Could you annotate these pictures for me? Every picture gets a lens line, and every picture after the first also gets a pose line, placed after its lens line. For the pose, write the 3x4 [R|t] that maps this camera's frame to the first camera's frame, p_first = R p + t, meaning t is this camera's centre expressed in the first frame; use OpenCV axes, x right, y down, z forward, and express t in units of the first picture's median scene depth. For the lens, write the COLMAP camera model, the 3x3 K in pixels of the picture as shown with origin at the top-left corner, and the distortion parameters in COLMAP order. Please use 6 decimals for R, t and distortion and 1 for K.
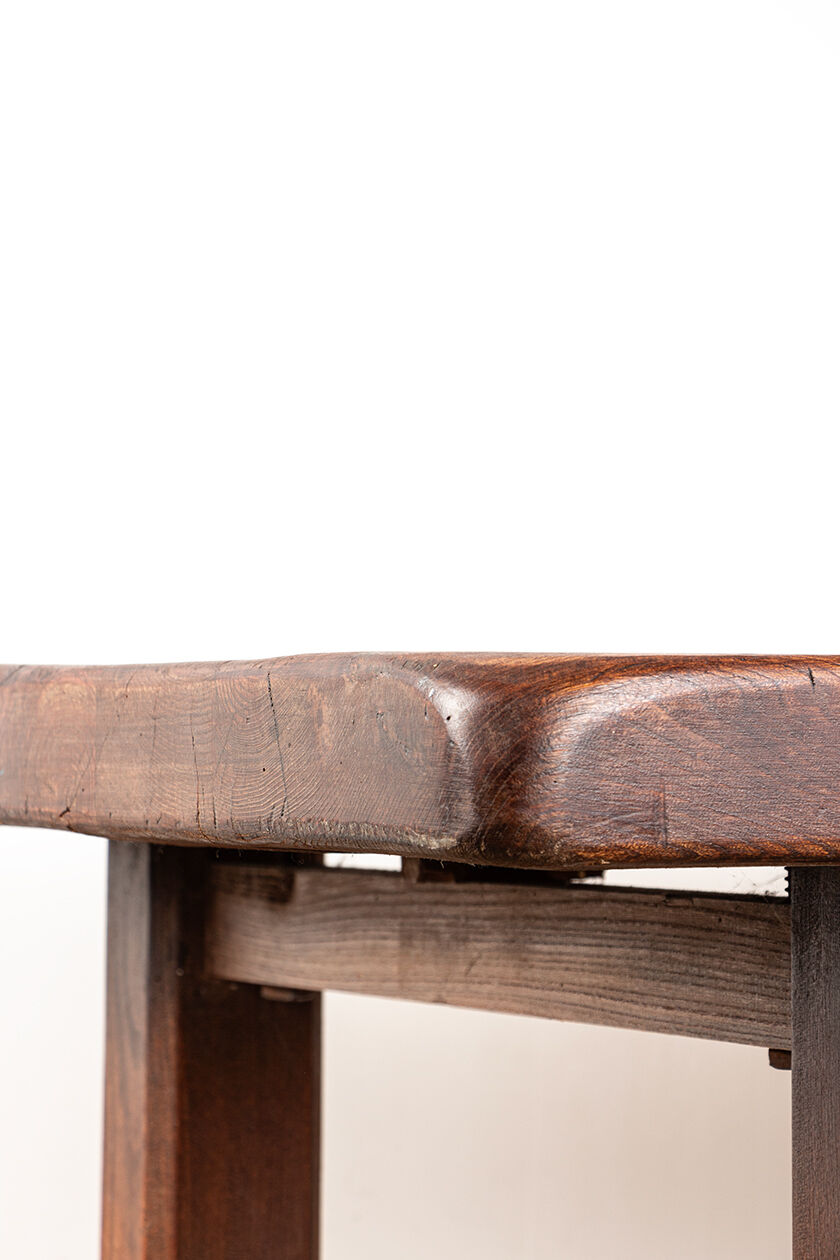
lens RADIAL K [[4144.8, 0, 419.7], [0, 4144.8, 626.5], [0, 0, 1]] dist [0.597736, 0.000000]
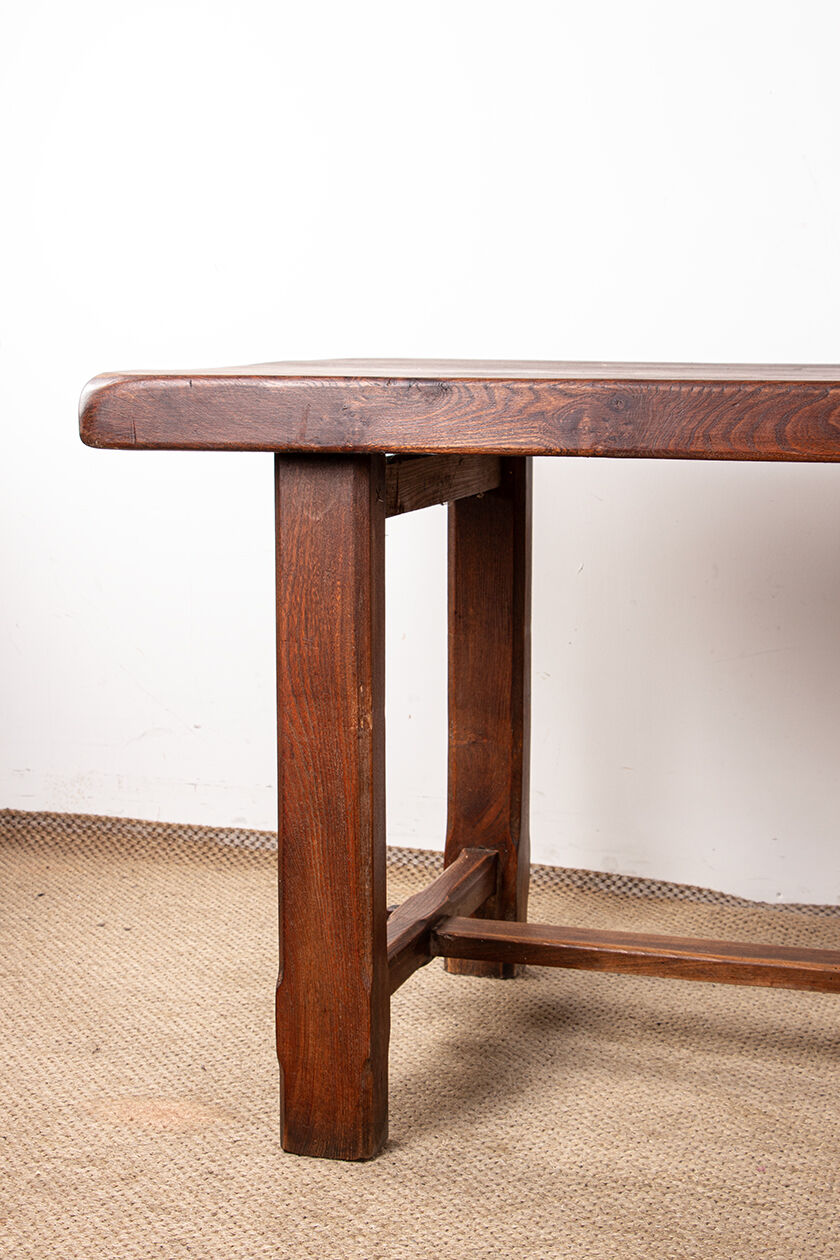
lens RADIAL K [[2299.8, 0, 412.1], [0, 2299.8, 633.8], [0, 0, 1]] dist [0.147951, 0.000000]
pose [[0.720870, 0.093722, -0.686704, 1.161733], [0.017303, 0.988072, 0.153016, -0.050549], [0.692854, -0.122186, 0.710650, 0.000491]]
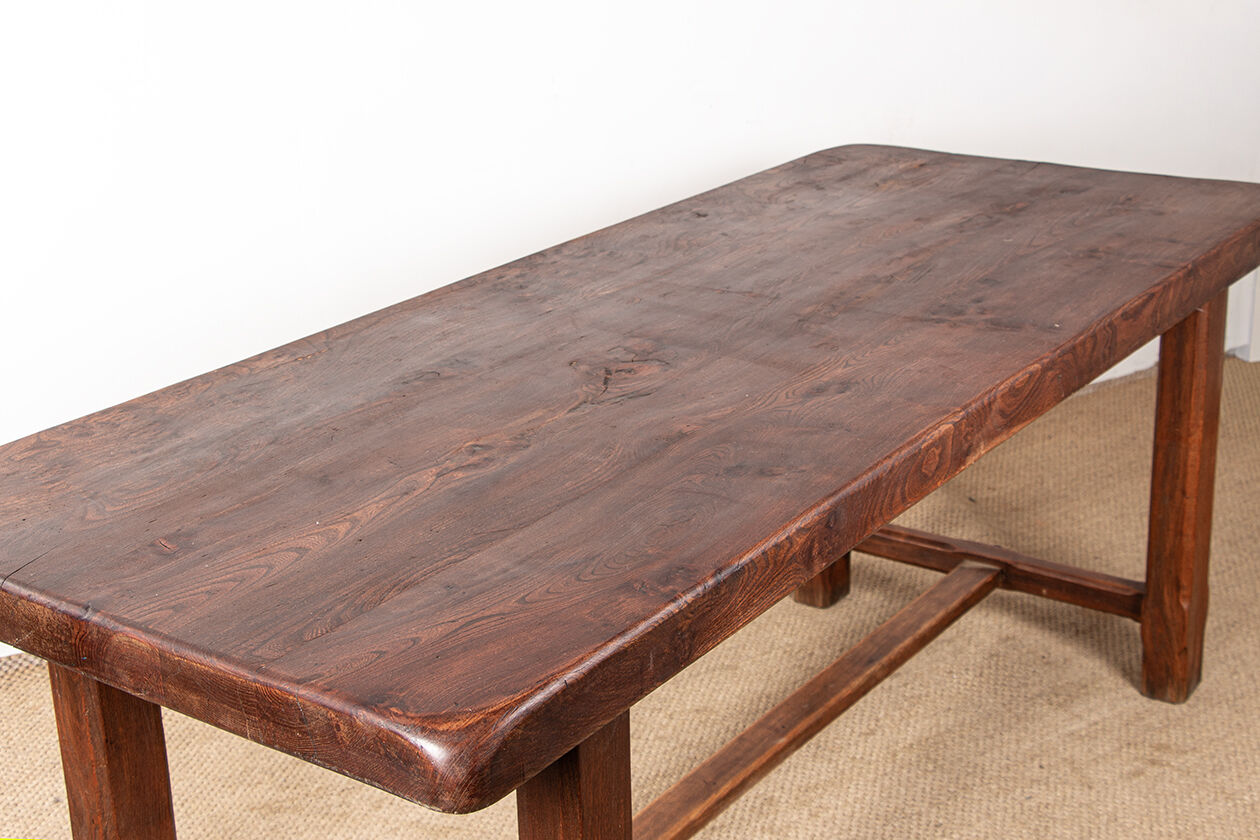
lens RADIAL K [[1873.0, 0, 636.6], [0, 1873.0, 419.7], [0, 0, 1]] dist [0.055837, 0.000000]
pose [[0.889433, -0.187690, 0.416752, -0.250531], [0.021847, 0.928213, 0.371407, -0.462557], [-0.456544, -0.321237, 0.829684, 0.165151]]
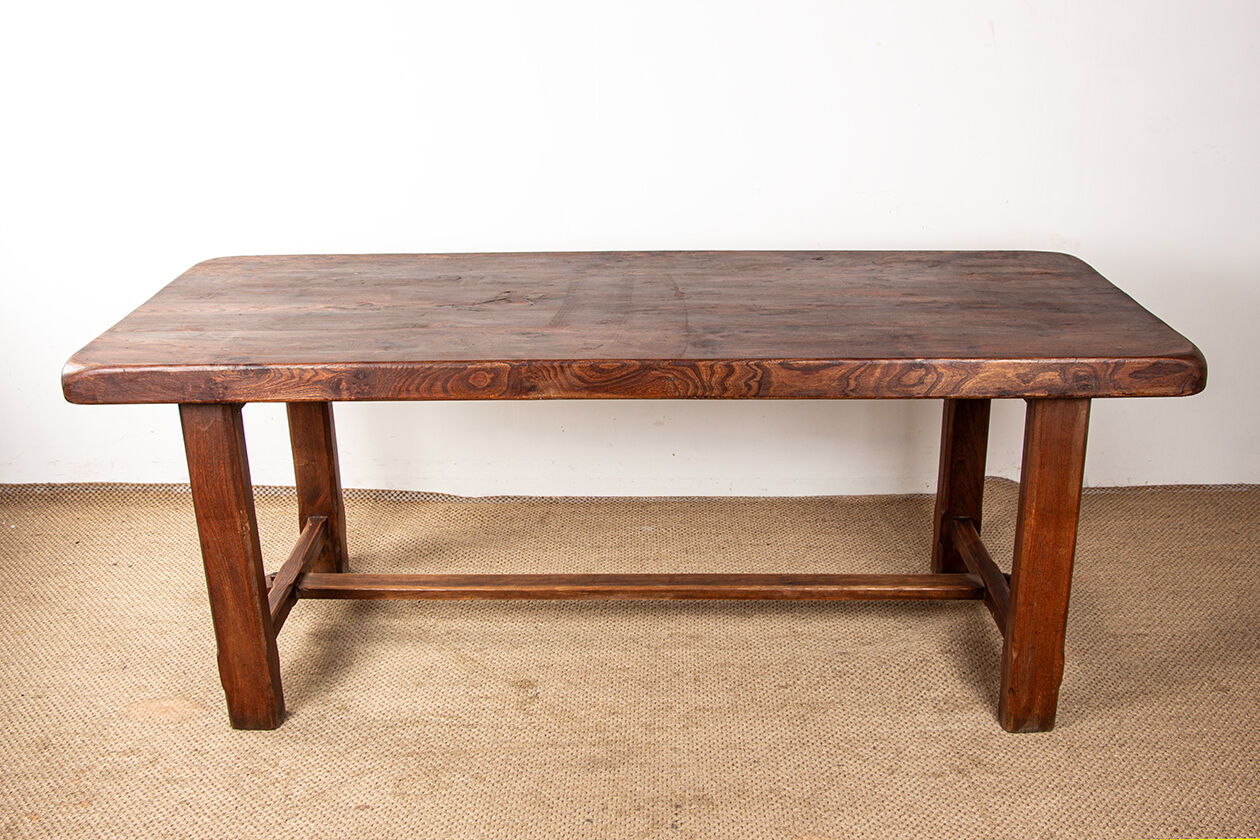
lens RADIAL K [[1301.7, 0, 643.5], [0, 1301.7, 432.1], [0, 0, 1]] dist [-0.060324, 0.000000]
pose [[0.882551, 0.153582, -0.444427, 1.241296], [0.030965, 0.924122, 0.380842, -0.452233], [0.469195, -0.349874, 0.810829, 0.010472]]
